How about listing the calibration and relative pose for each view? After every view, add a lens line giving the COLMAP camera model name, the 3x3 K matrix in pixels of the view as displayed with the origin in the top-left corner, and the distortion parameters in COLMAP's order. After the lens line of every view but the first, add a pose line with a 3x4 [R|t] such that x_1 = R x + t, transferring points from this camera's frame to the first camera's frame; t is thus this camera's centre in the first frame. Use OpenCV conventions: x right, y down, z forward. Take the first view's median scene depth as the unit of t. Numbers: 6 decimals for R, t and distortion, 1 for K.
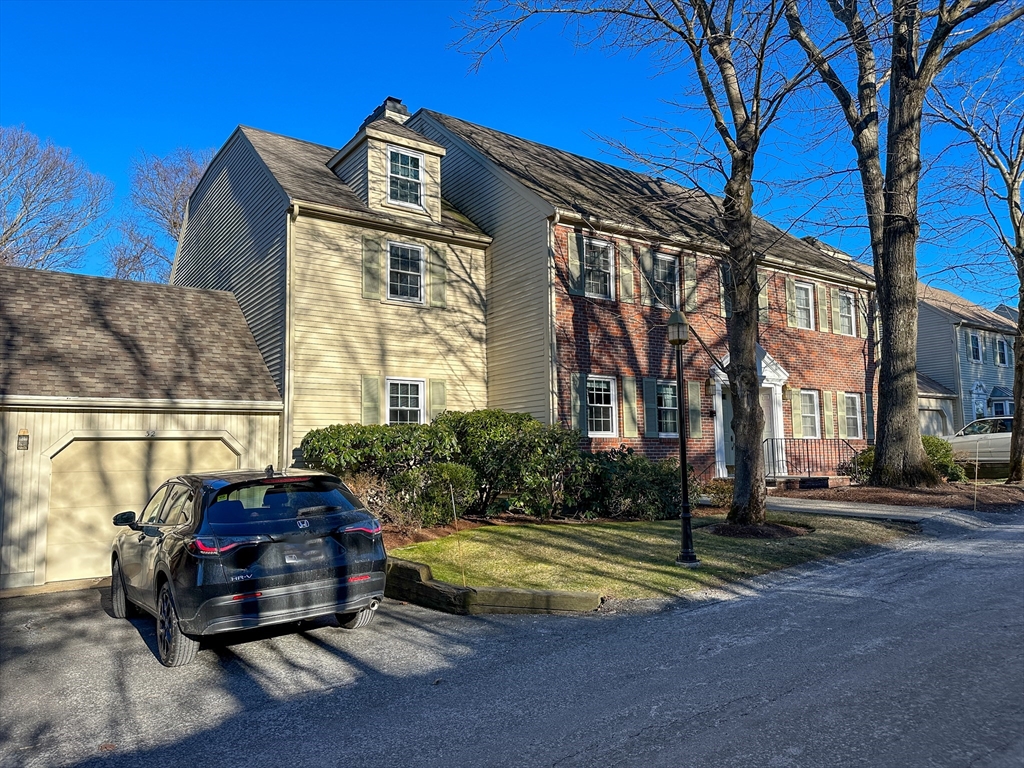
lens RADIAL K [[695.6, 0, 512.0], [0, 695.6, 384.0], [0, 0, 1]] dist [0.159871, -0.258340]
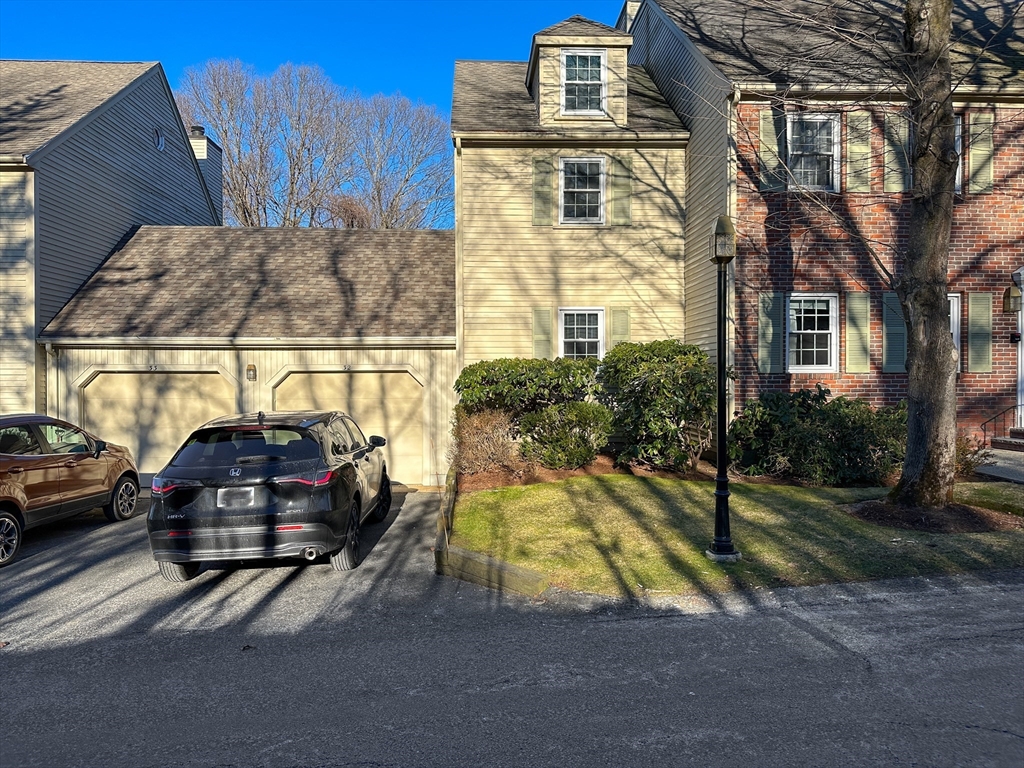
lens RADIAL K [[695.6, 0, 512.0], [0, 695.6, 384.0], [0, 0, 1]] dist [0.159871, -0.258340]
pose [[0.847647, 0.020083, -0.530180, 0.279839], [0.044699, 0.993028, 0.109079, -0.013536], [0.528674, -0.116159, 0.840839, 0.157557]]
